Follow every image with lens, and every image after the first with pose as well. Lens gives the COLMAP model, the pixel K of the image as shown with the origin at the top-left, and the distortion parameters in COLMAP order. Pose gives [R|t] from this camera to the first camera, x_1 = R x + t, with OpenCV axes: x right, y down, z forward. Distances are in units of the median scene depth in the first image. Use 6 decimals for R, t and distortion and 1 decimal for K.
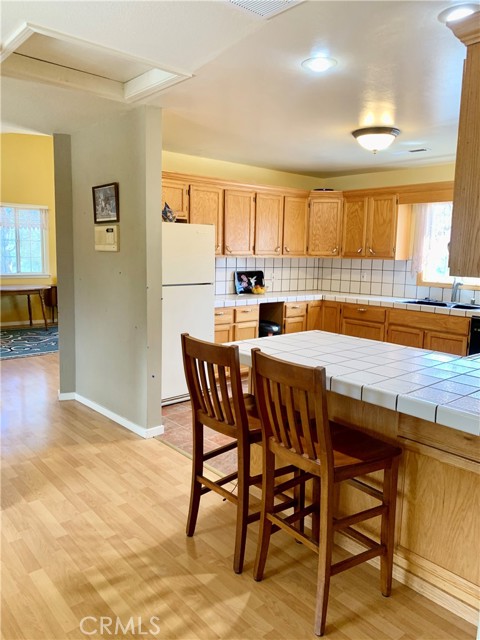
lens RADIAL K [[492.0, 0, 239.9], [0, 492.0, 316.9], [0, 0, 1]] dist [0.055953, -0.061746]
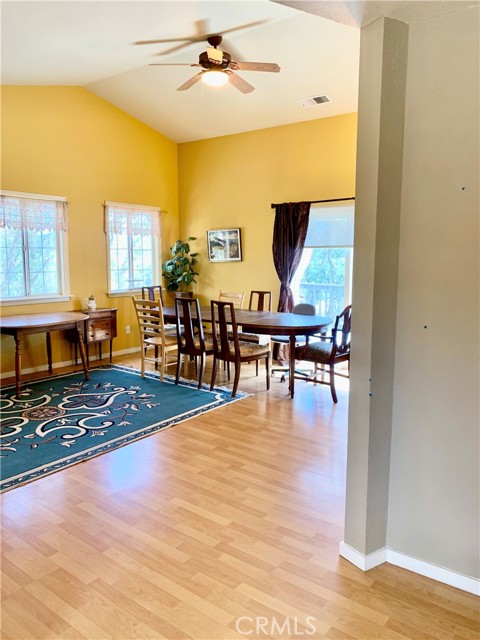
lens RADIAL K [[492.0, 0, 239.8], [0, 492.0, 322.2], [0, 0, 1]] dist [0.055953, -0.061746]
pose [[0.978537, -0.050465, 0.199795, -0.298602], [0.047943, 0.998698, 0.017445, -0.050431], [-0.200415, -0.007491, 0.979682, 0.277070]]
